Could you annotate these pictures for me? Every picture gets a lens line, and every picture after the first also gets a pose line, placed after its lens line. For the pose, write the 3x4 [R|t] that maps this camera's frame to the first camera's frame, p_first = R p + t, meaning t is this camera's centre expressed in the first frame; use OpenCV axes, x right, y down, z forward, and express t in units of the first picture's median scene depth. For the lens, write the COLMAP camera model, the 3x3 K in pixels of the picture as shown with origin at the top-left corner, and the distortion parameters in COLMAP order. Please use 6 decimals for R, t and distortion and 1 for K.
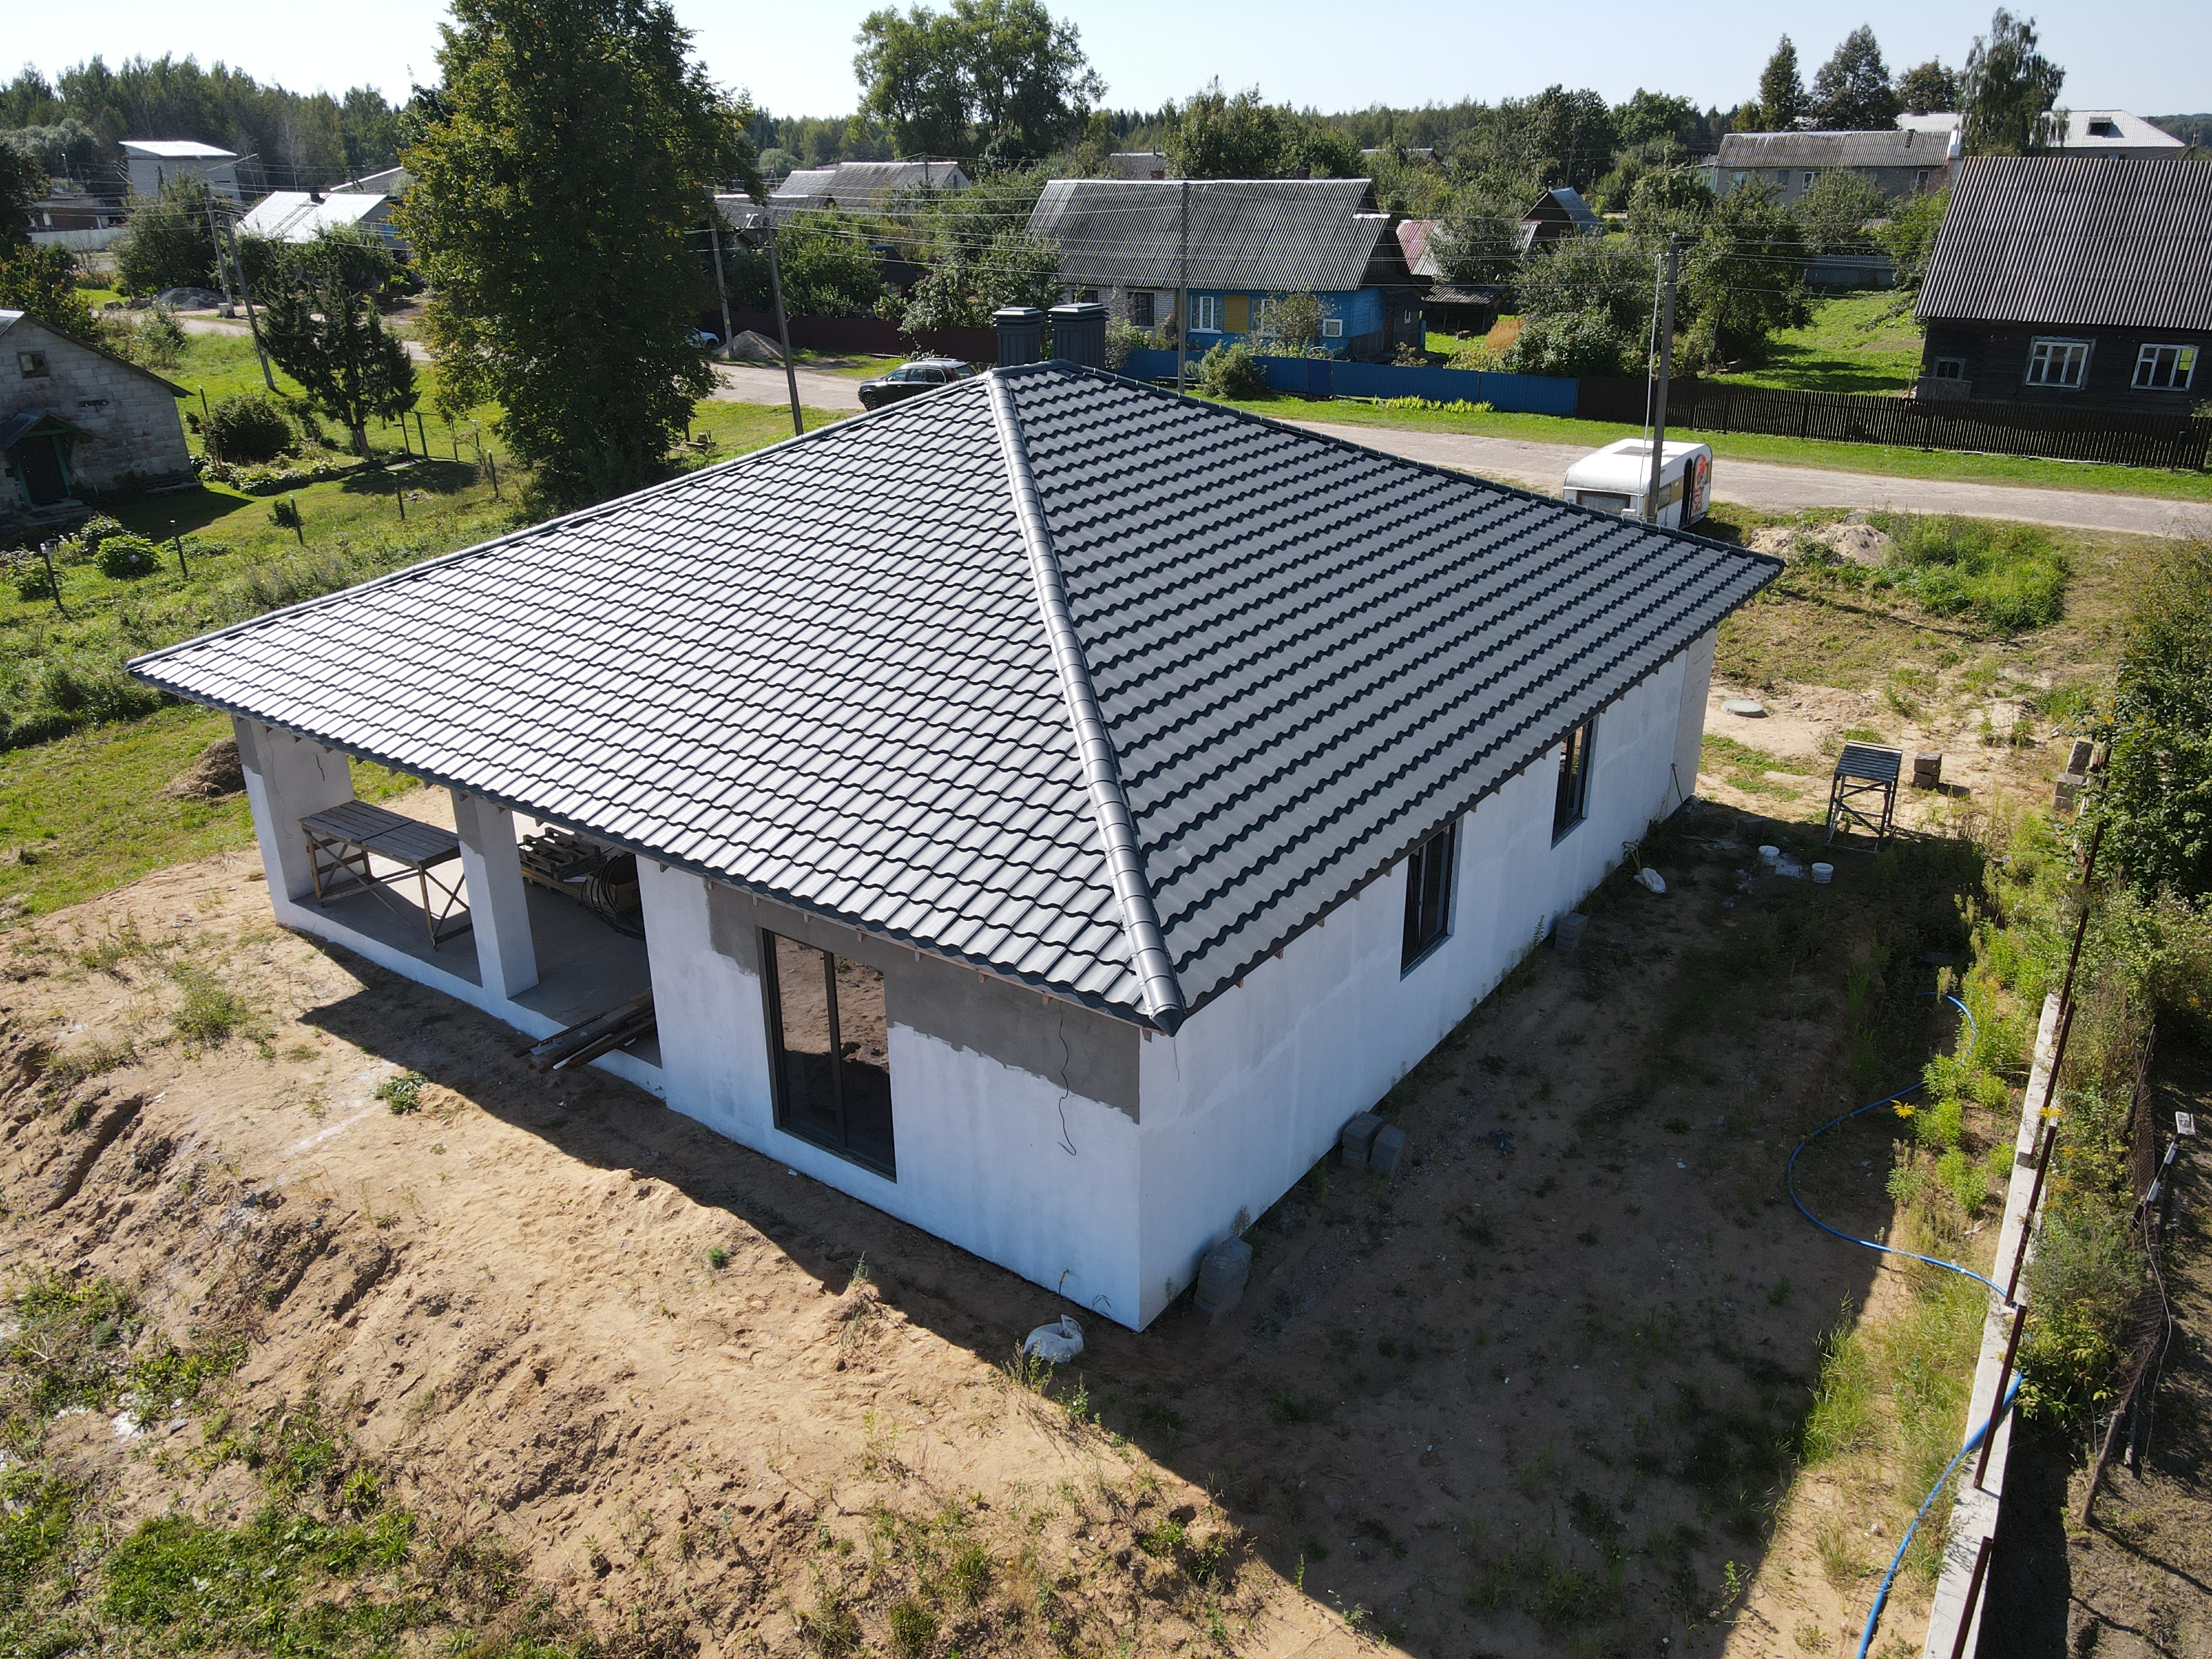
lens RADIAL K [[1610.7, 0, 1089.7], [0, 1610.7, 821.2], [0, 0, 1]] dist [0.043021, -0.026107]
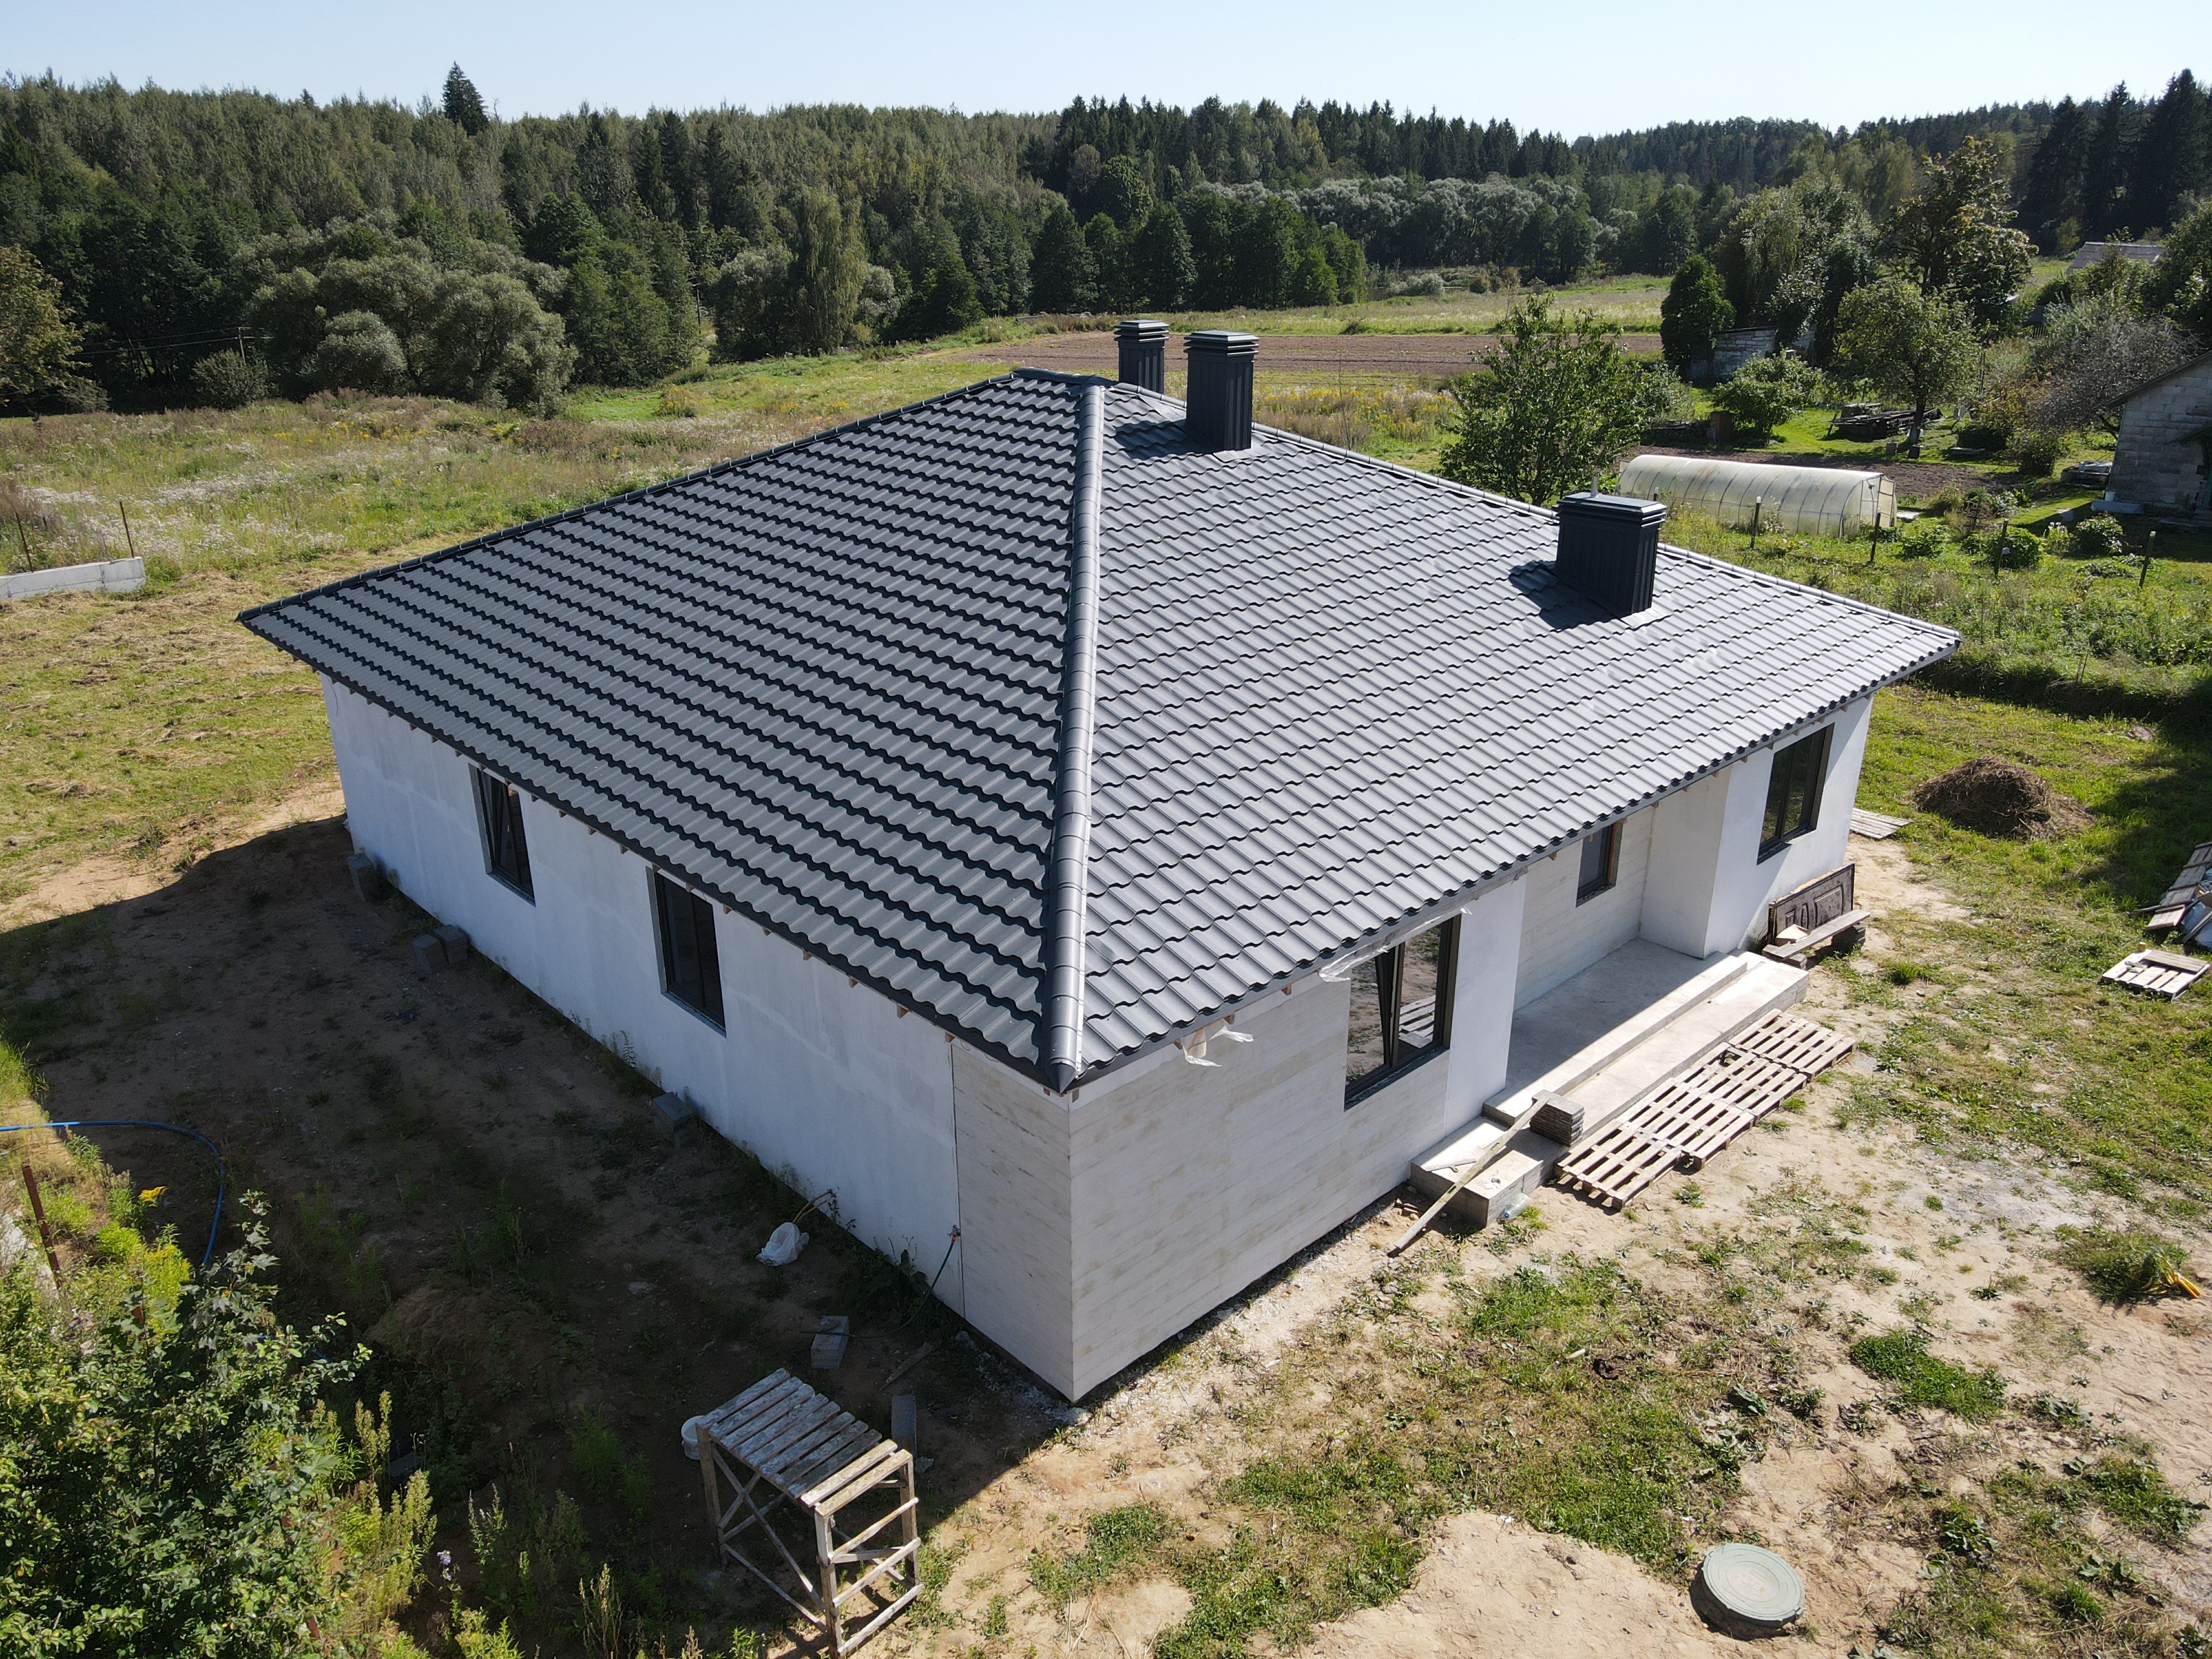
lens RADIAL K [[1610.7, 0, 1089.7], [0, 1610.7, 821.2], [0, 0, 1]] dist [0.043021, -0.026107]
pose [[-0.192821, 0.376929, -0.905950, 1.010836], [-0.369234, 0.827543, 0.422894, -0.512914], [0.909113, 0.416050, -0.020393, 1.236276]]
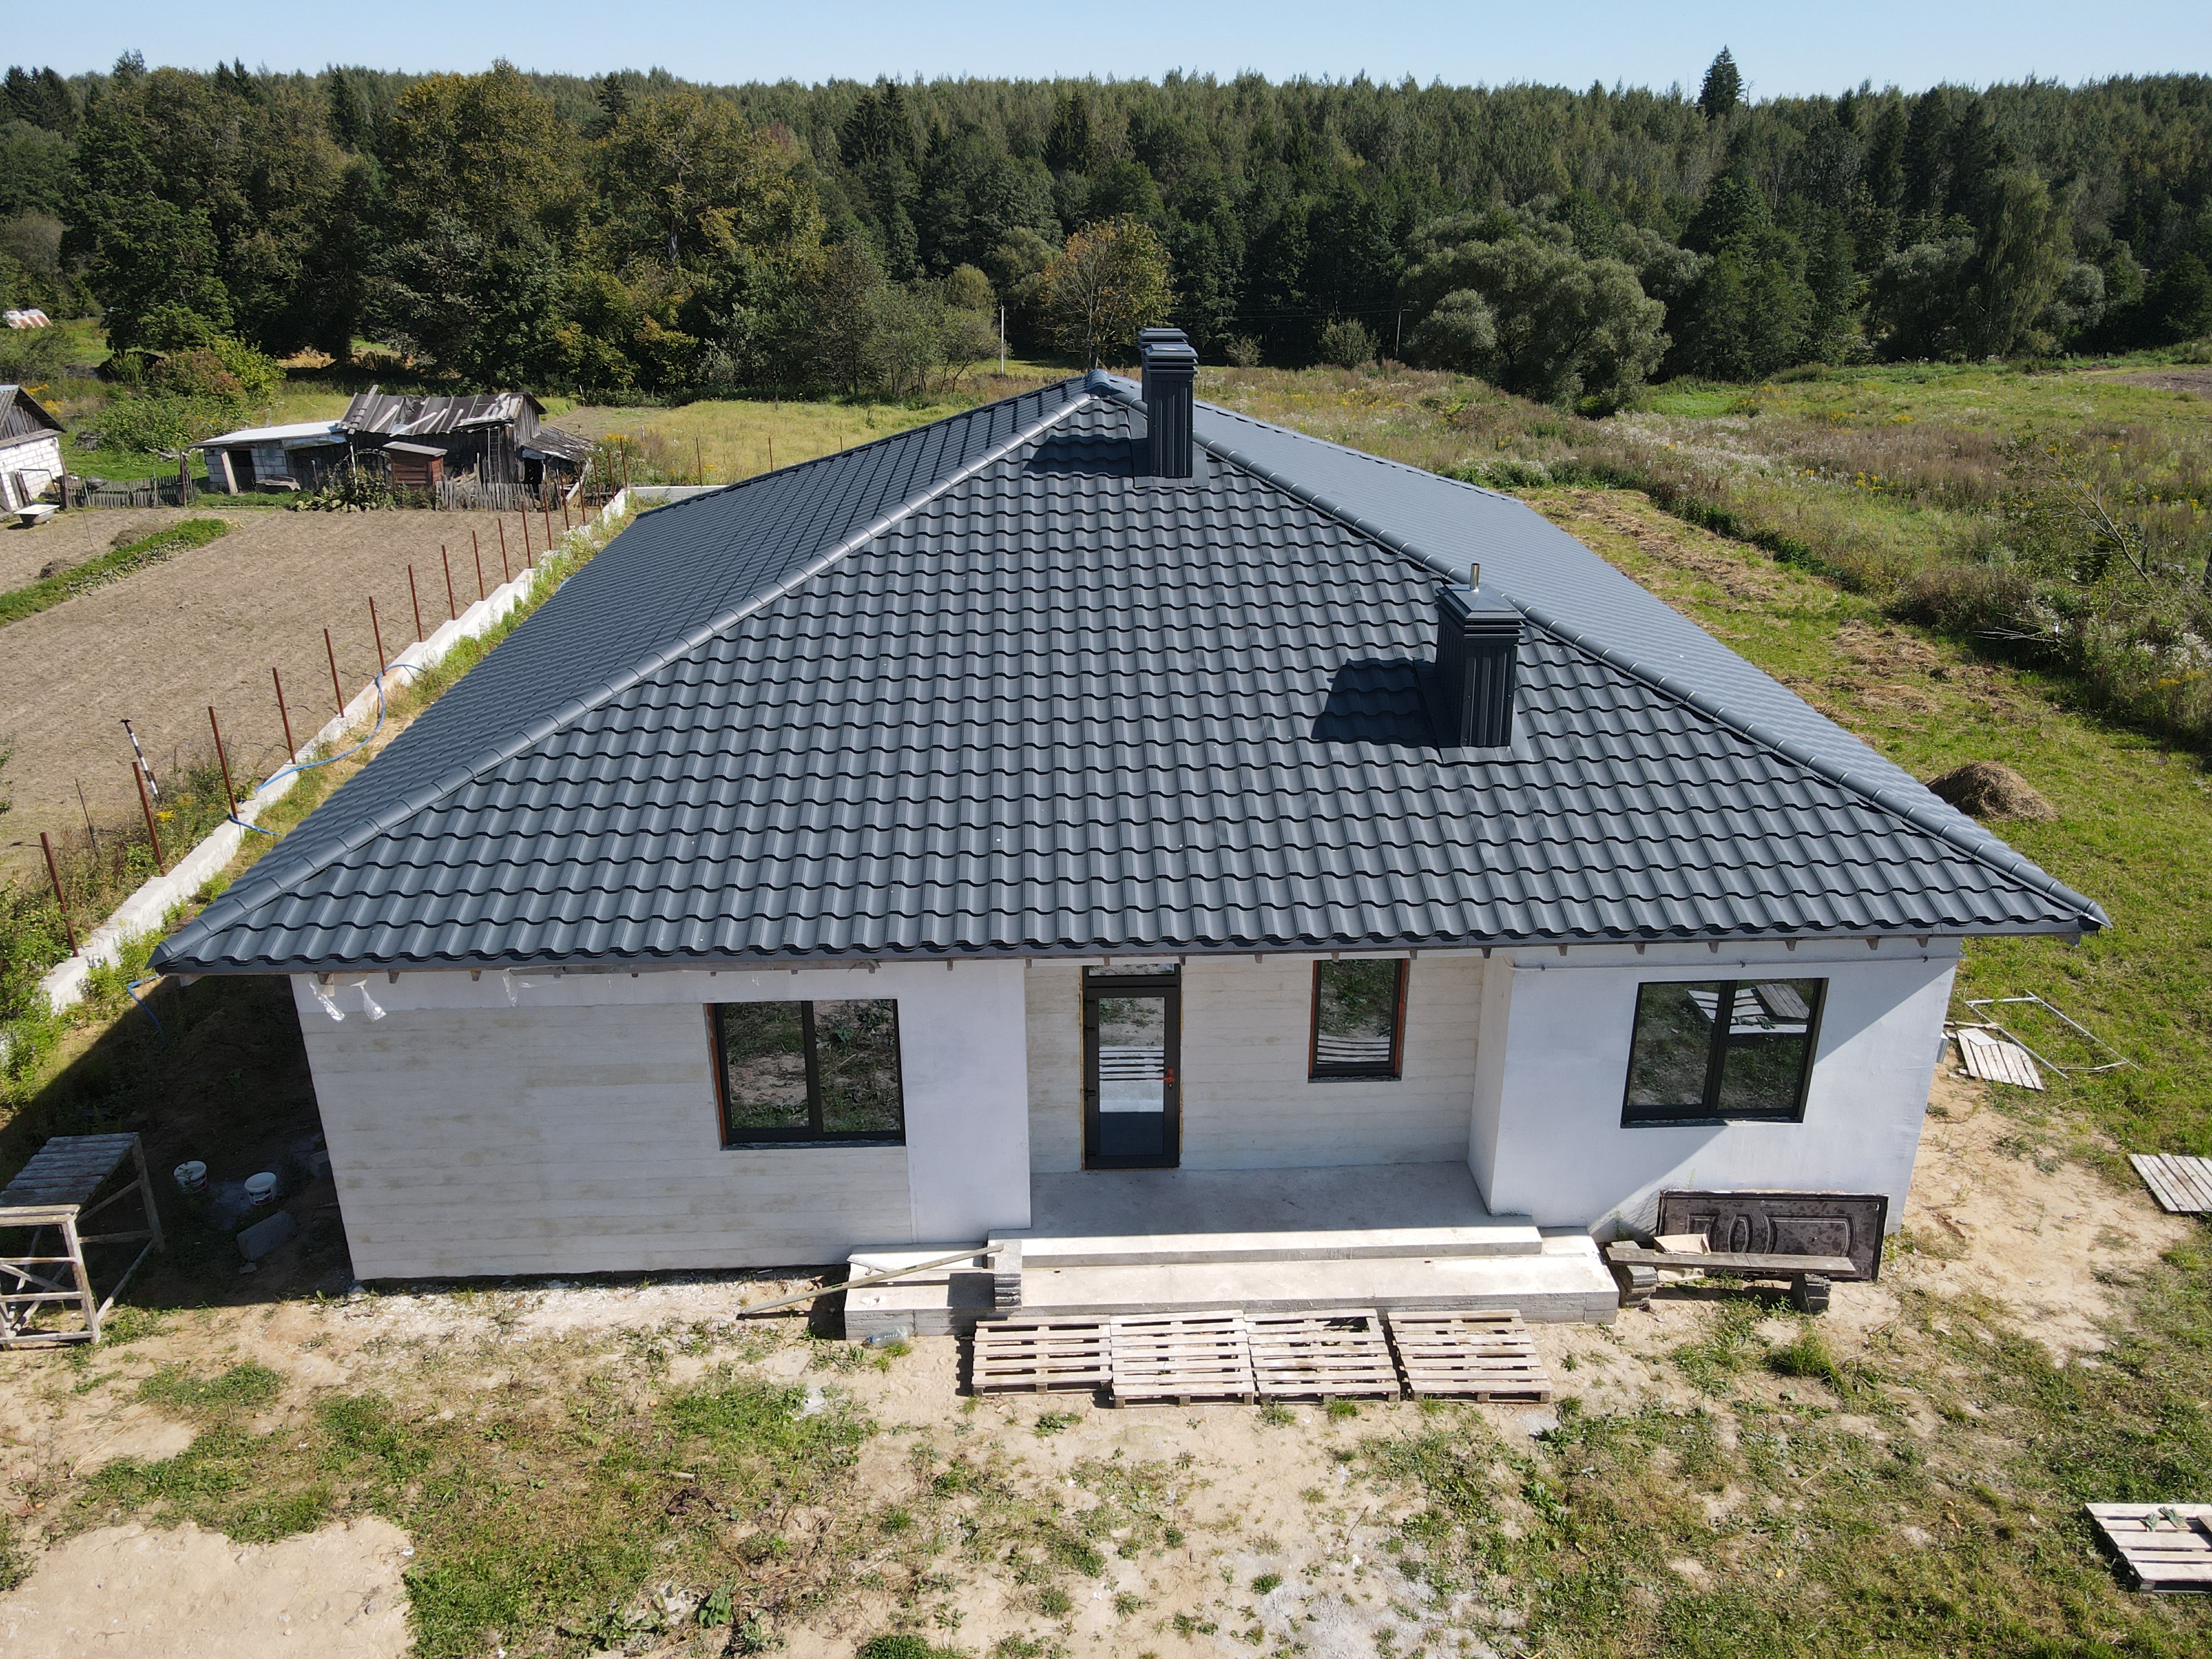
lens RADIAL K [[1610.7, 0, 1089.7], [0, 1610.7, 821.2], [0, 0, 1]] dist [0.043021, -0.026107]
pose [[-0.790937, 0.241799, -0.562096, 0.589518], [-0.226722, 0.737422, 0.636244, -0.736120], [0.568345, 0.630668, -0.528433, 1.778288]]
